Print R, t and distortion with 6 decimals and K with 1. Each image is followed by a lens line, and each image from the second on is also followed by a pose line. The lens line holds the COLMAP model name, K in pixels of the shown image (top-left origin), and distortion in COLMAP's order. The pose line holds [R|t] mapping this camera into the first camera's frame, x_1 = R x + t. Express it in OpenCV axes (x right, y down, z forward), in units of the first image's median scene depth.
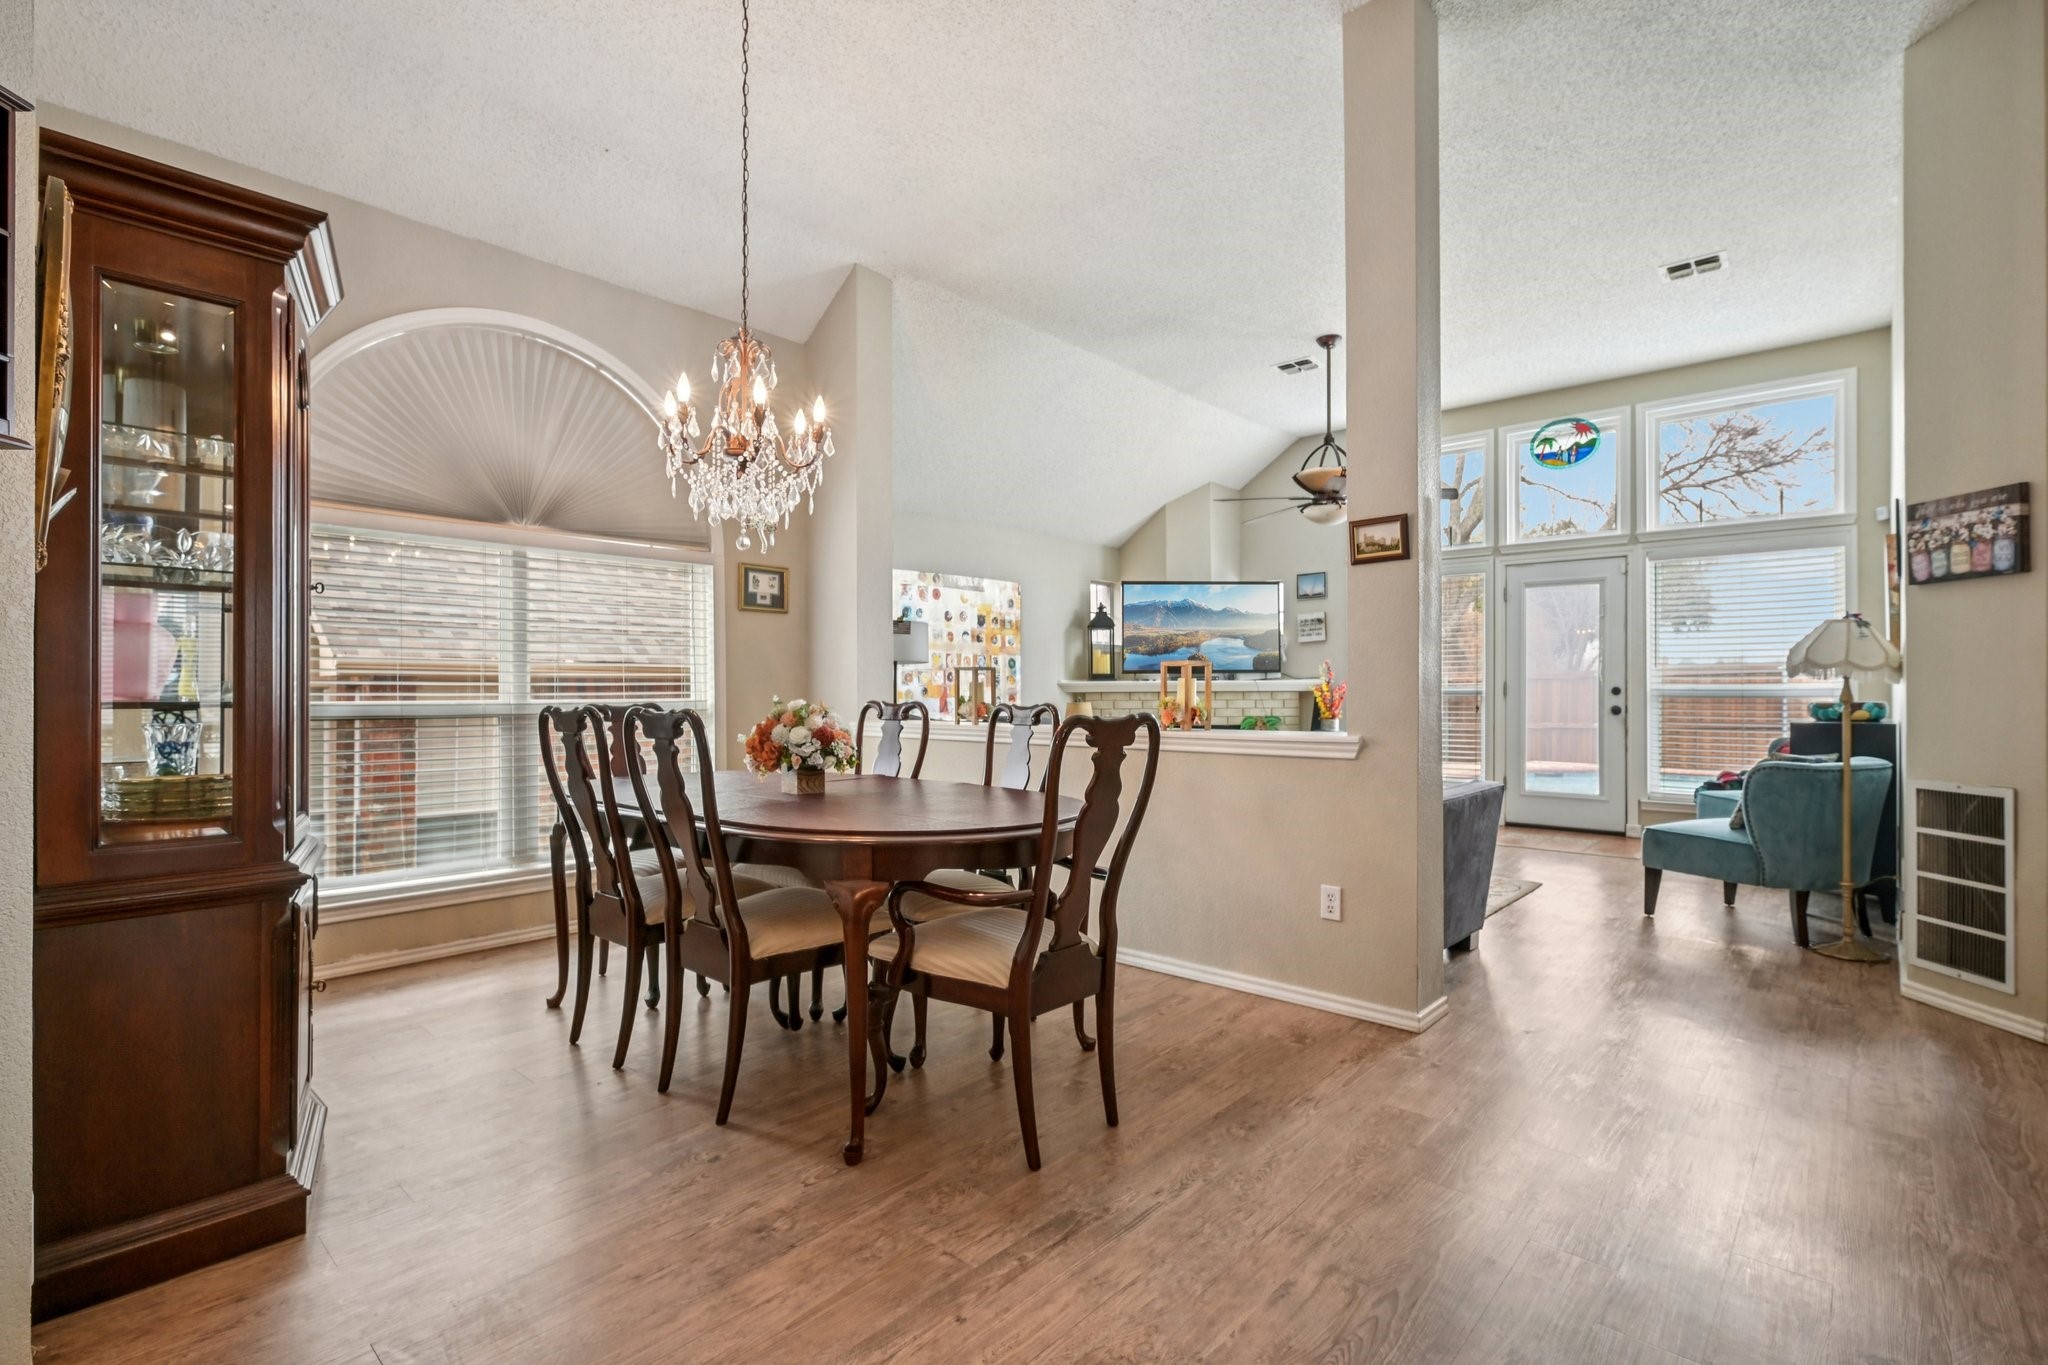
lens RADIAL K [[959.1, 0, 1029.1], [0, 959.1, 695.8], [0, 0, 1]] dist [0.000994, -0.000404]
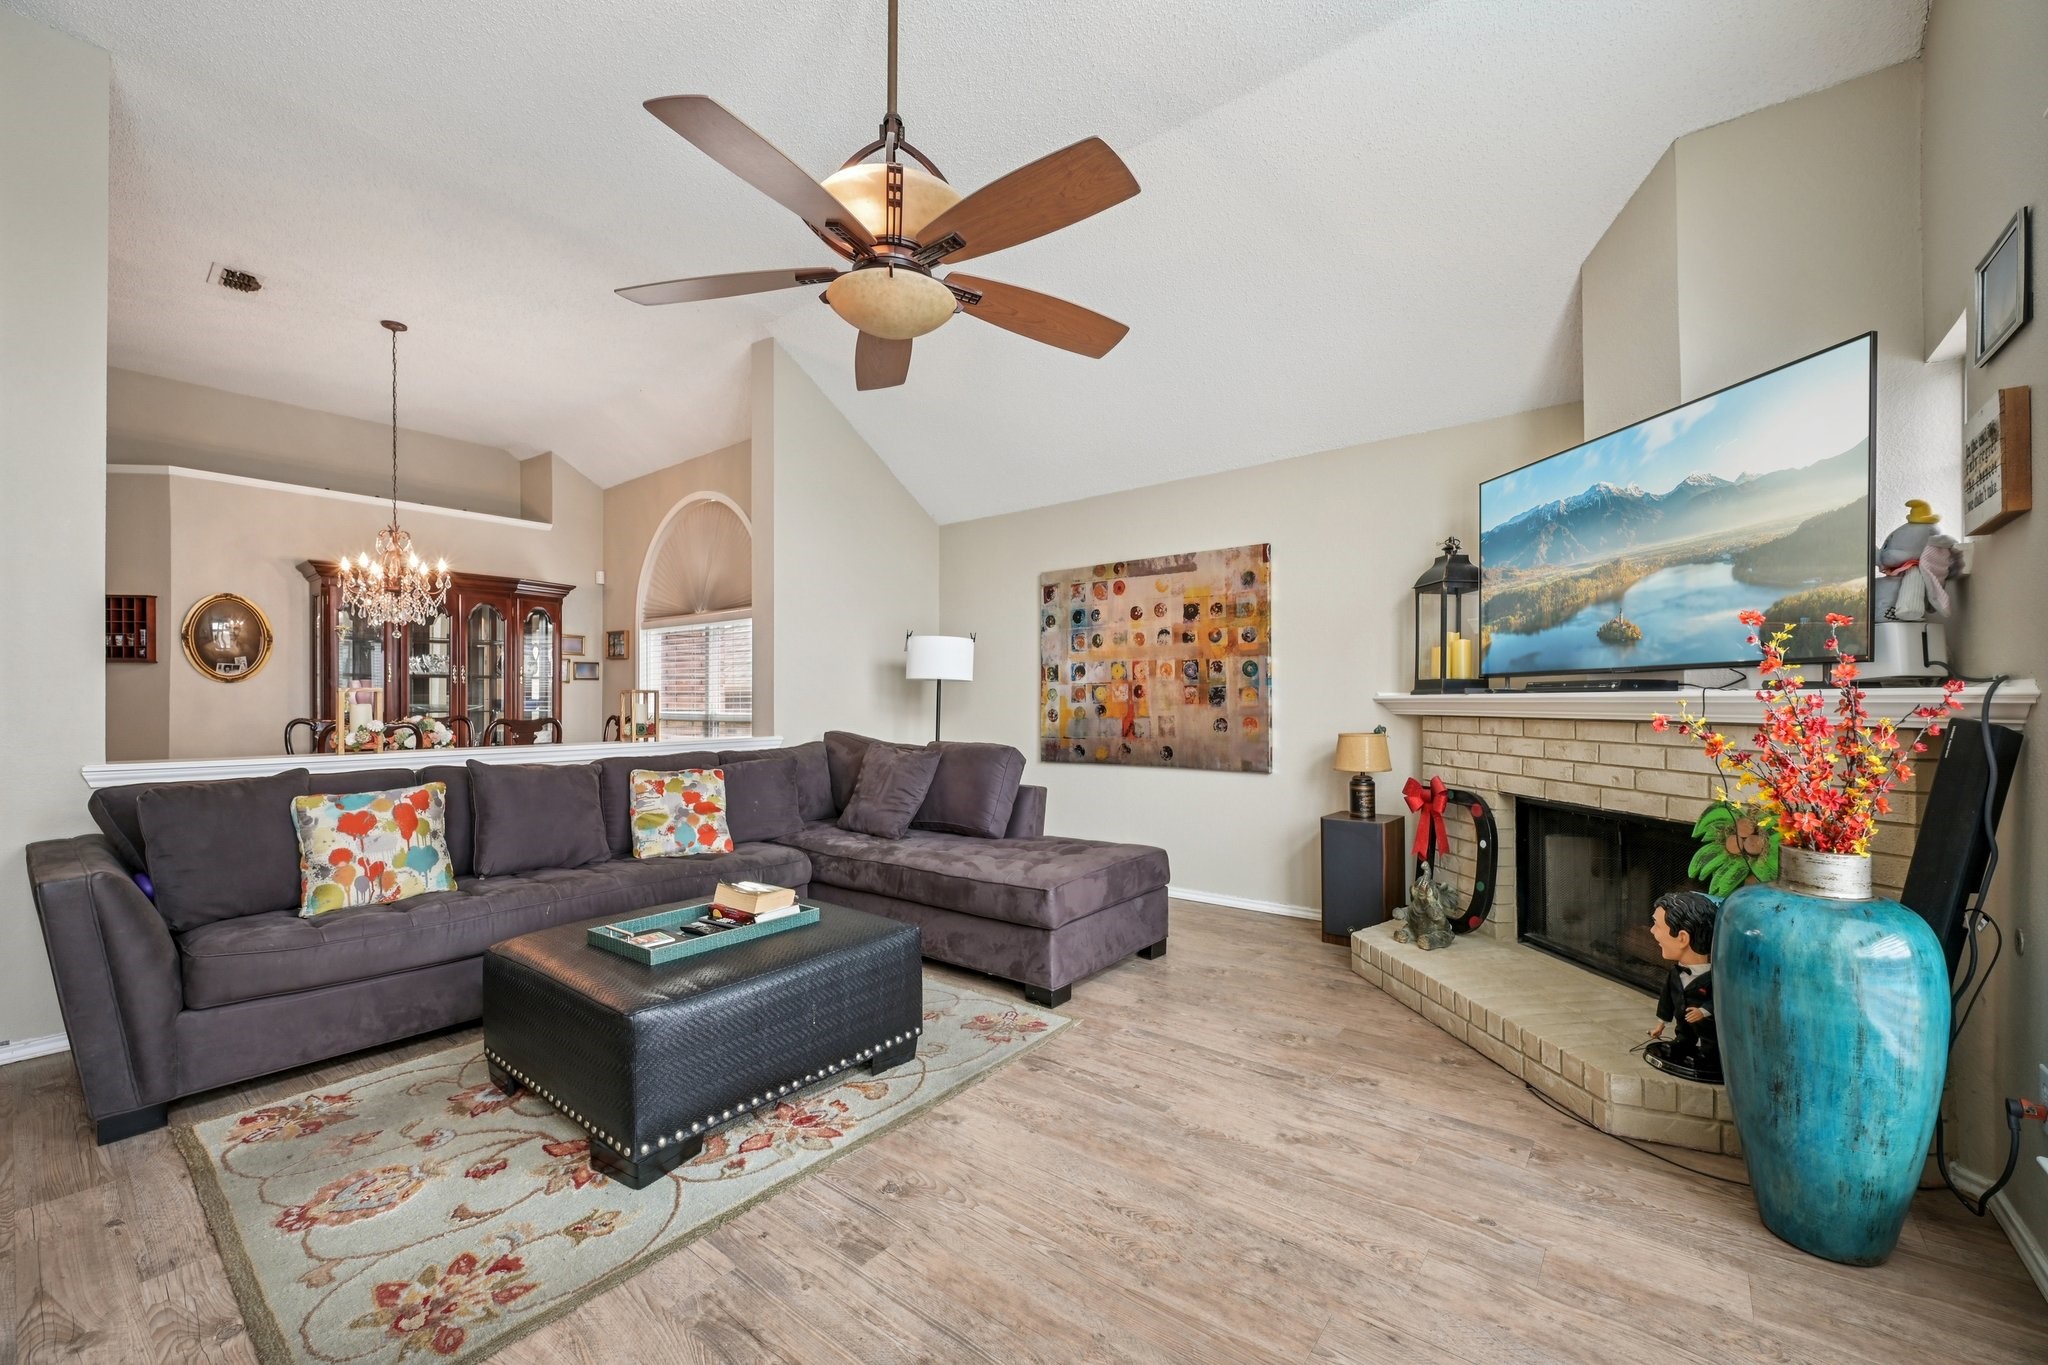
lens RADIAL K [[820.4, 0, 1024.0], [0, 820.4, 682.5], [0, 0, 1]] dist [-0.000686, 0.000172]
pose [[0.050591, -0.019087, -0.998537, 0.570167], [-0.004899, 0.999801, -0.019359, -0.013560], [0.998707, 0.005871, 0.050487, 0.871775]]
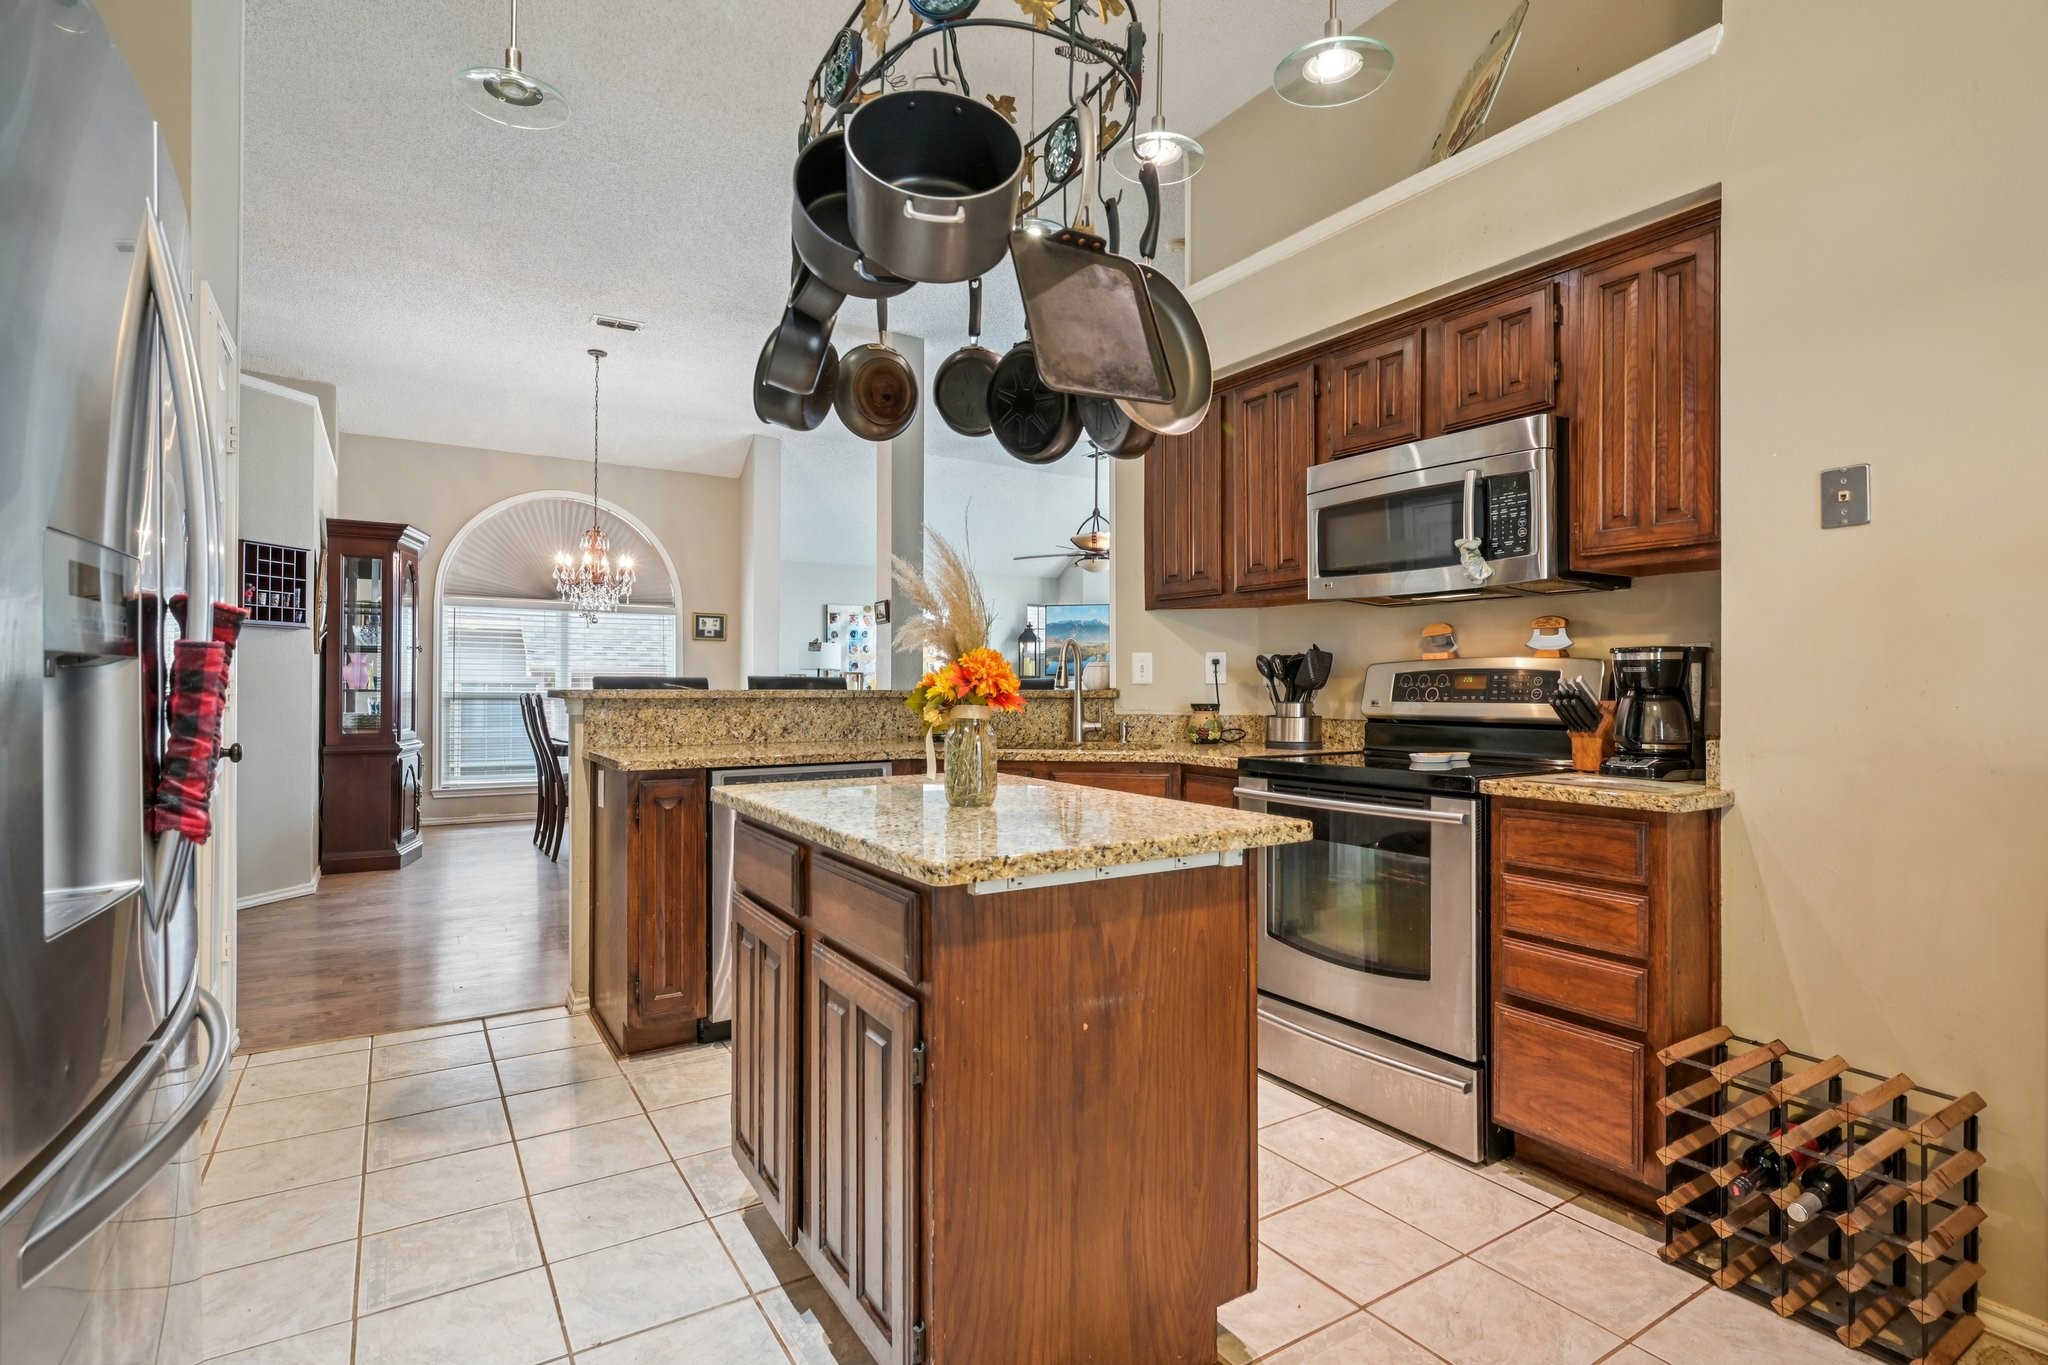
lens RADIAL K [[1006.8, 0, 1024.0], [0, 1006.8, 682.5], [0, 0, 1]] dist [-0.000066, 0.000153]
pose [[0.961522, 0.000954, -0.274726, 0.519346], [-0.004512, 0.999914, -0.012318, 0.004444], [0.274691, 0.013083, 0.961444, -0.388597]]
